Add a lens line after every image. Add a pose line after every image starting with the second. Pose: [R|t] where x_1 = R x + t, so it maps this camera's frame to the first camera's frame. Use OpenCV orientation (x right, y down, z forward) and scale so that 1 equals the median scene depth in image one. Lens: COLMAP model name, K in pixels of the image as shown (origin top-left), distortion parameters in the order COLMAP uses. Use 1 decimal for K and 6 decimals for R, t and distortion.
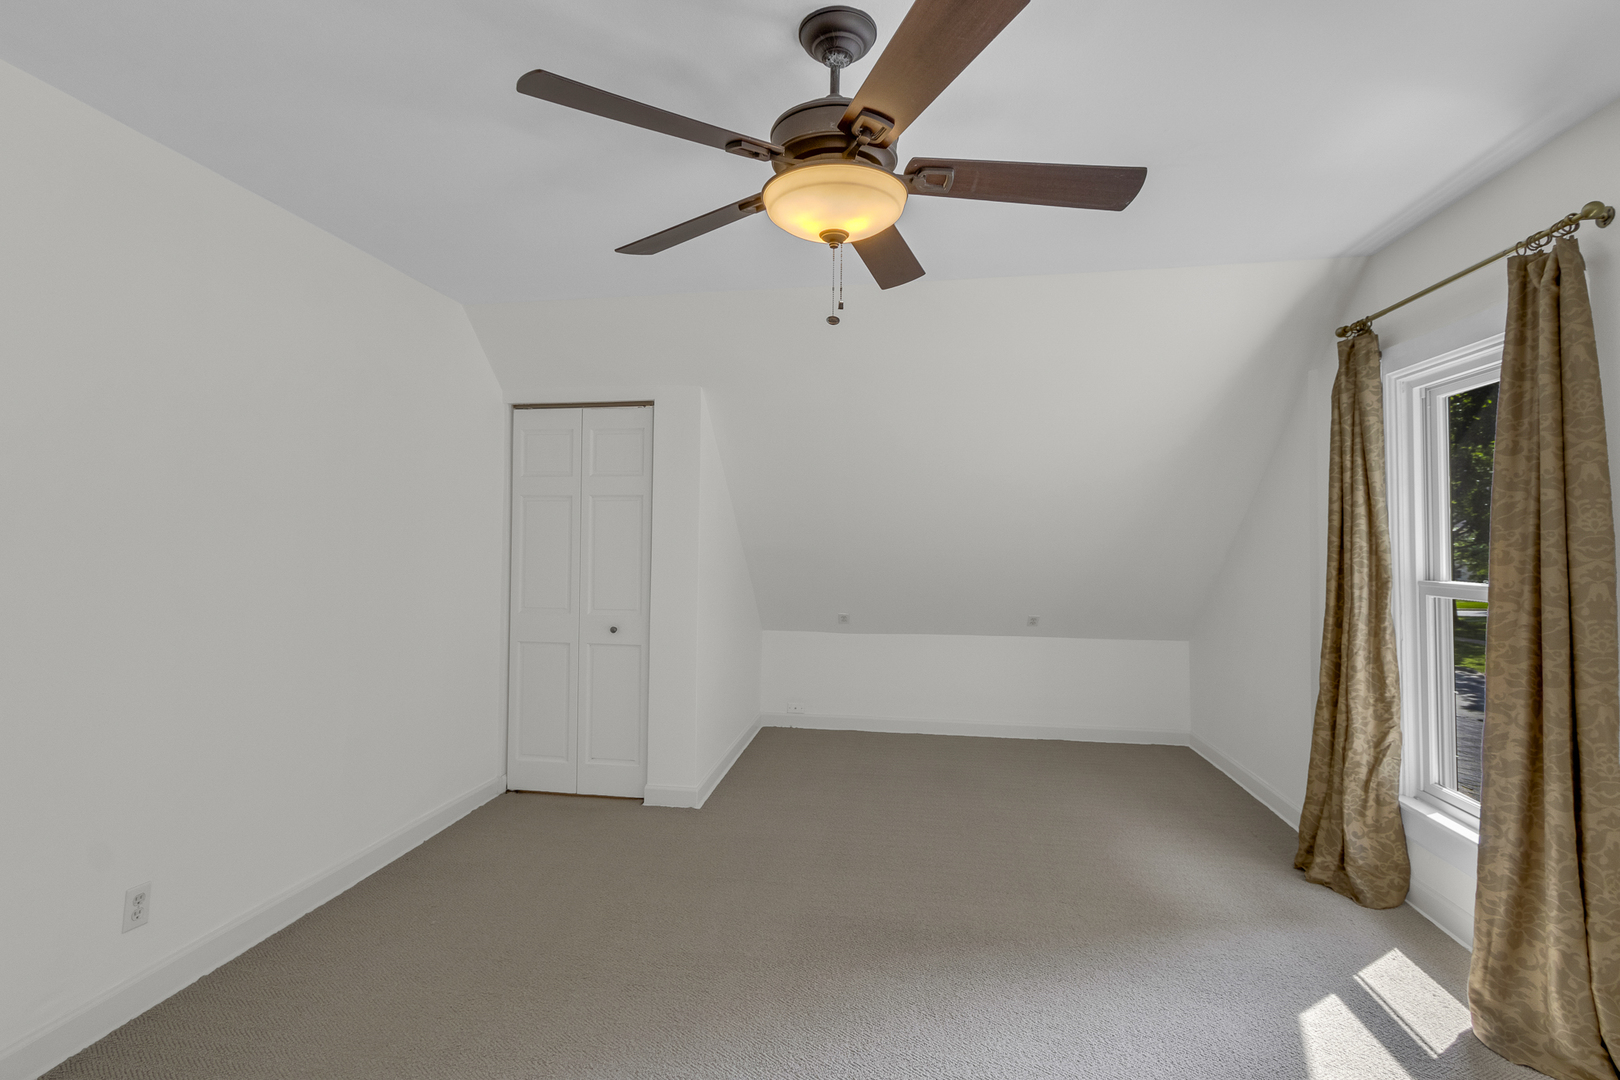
lens RADIAL K [[757.8, 0, 809.5], [0, 757.8, 516.5], [0, 0, 1]] dist [-0.000017, 0.006090]
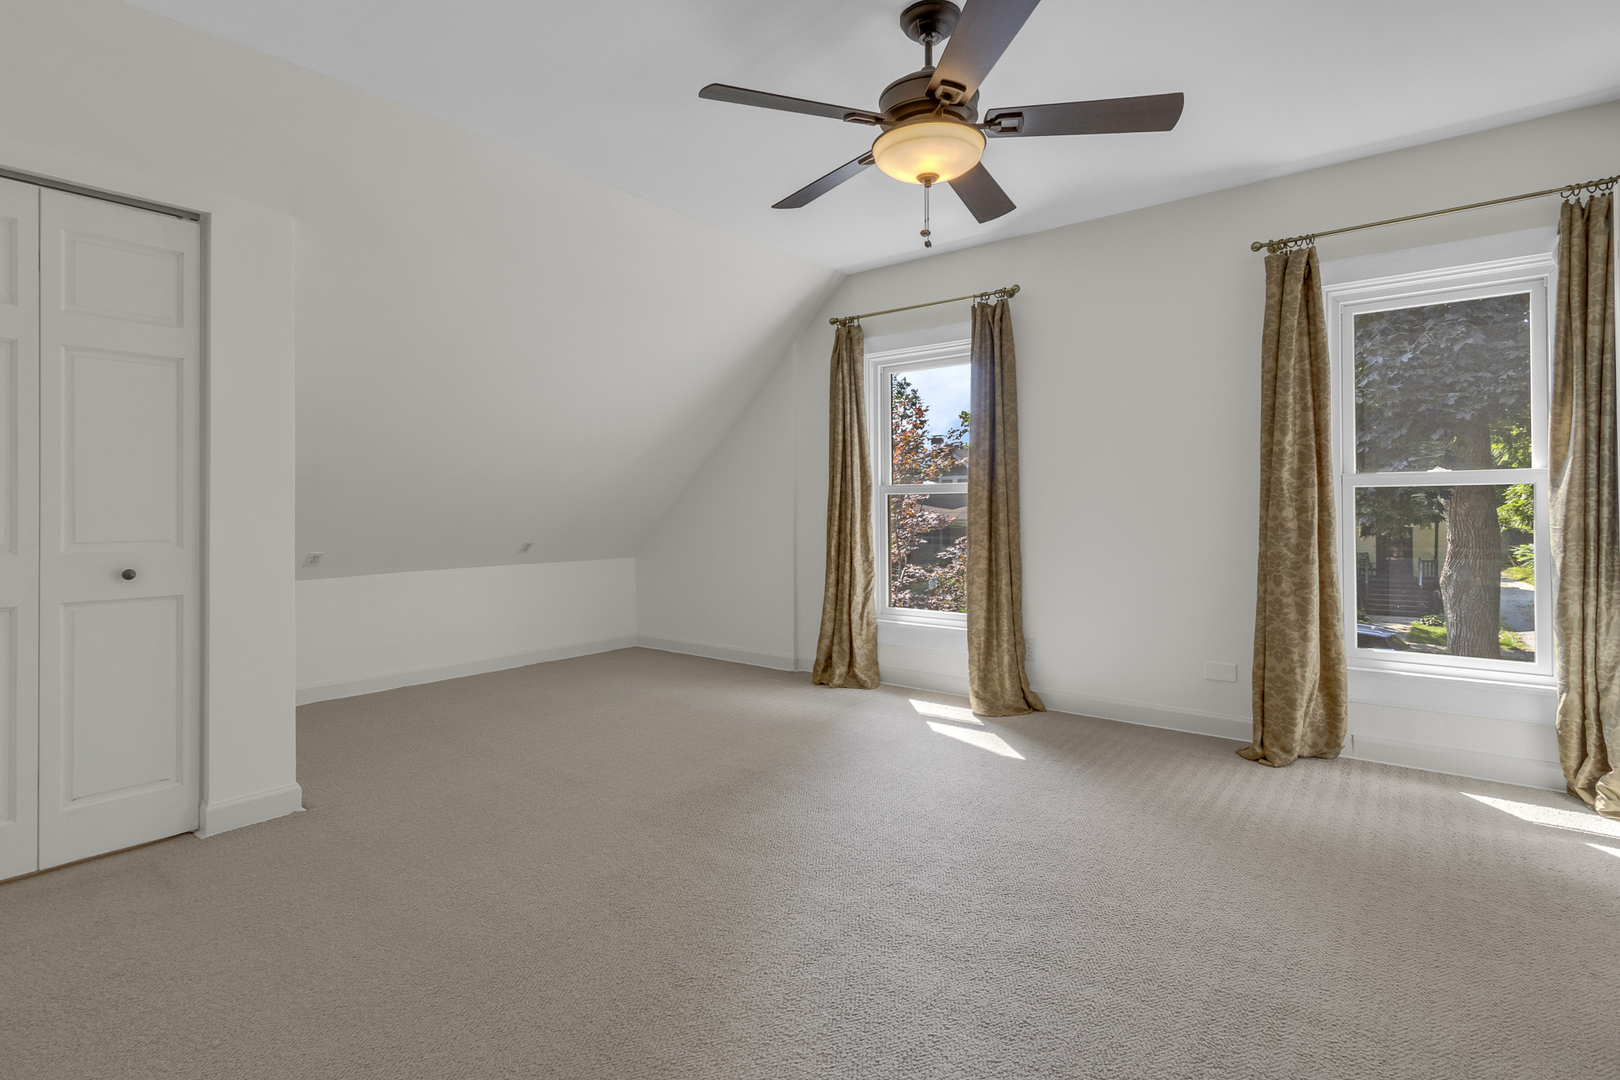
lens RADIAL K [[783.2, 0, 809.9], [0, 783.2, 498.5], [0, 0, 1]] dist [-0.000282, 0.000182]
pose [[0.497875, -0.000605, 0.867249, -0.709304], [-0.019510, 0.999739, 0.011898, 0.094356], [-0.867029, -0.022844, 0.497733, 0.291392]]
